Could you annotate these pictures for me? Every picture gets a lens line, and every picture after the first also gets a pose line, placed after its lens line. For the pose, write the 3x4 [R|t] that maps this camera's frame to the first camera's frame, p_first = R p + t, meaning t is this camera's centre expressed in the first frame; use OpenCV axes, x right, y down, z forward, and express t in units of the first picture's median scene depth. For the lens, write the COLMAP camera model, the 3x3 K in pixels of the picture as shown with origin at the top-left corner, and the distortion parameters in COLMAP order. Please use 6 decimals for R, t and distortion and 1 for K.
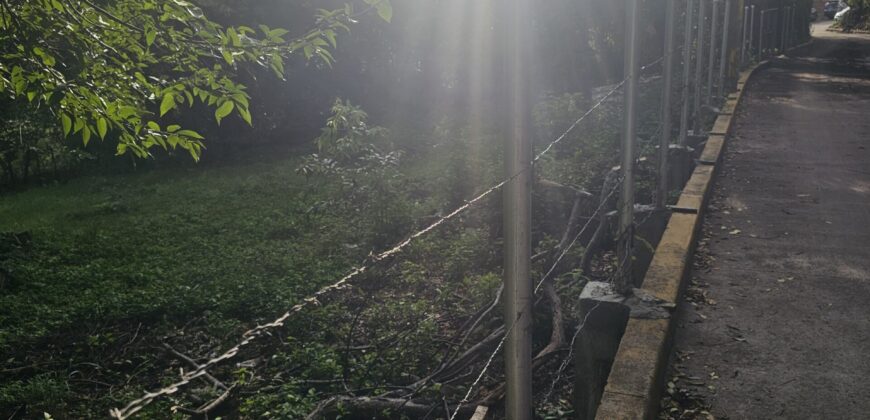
lens RADIAL K [[807.1, 0, 435.6], [0, 807.1, 204.9], [0, 0, 1]] dist [0.039852, 0.000000]
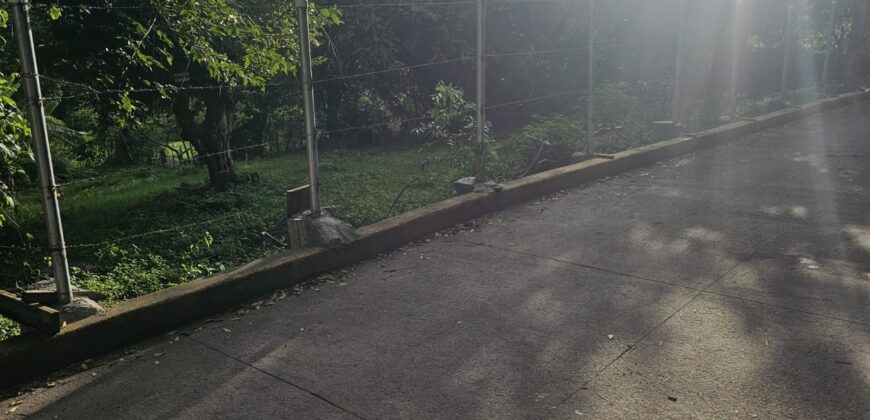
lens RADIAL K [[807.1, 0, 436.1], [0, 807.1, 204.1], [0, 0, 1]] dist [0.039852, 0.000000]
pose [[0.949419, 0.079803, -0.303702, 0.384697], [-0.081324, 0.996658, 0.007660, 0.086792], [0.303299, 0.017425, 0.952736, -0.411661]]
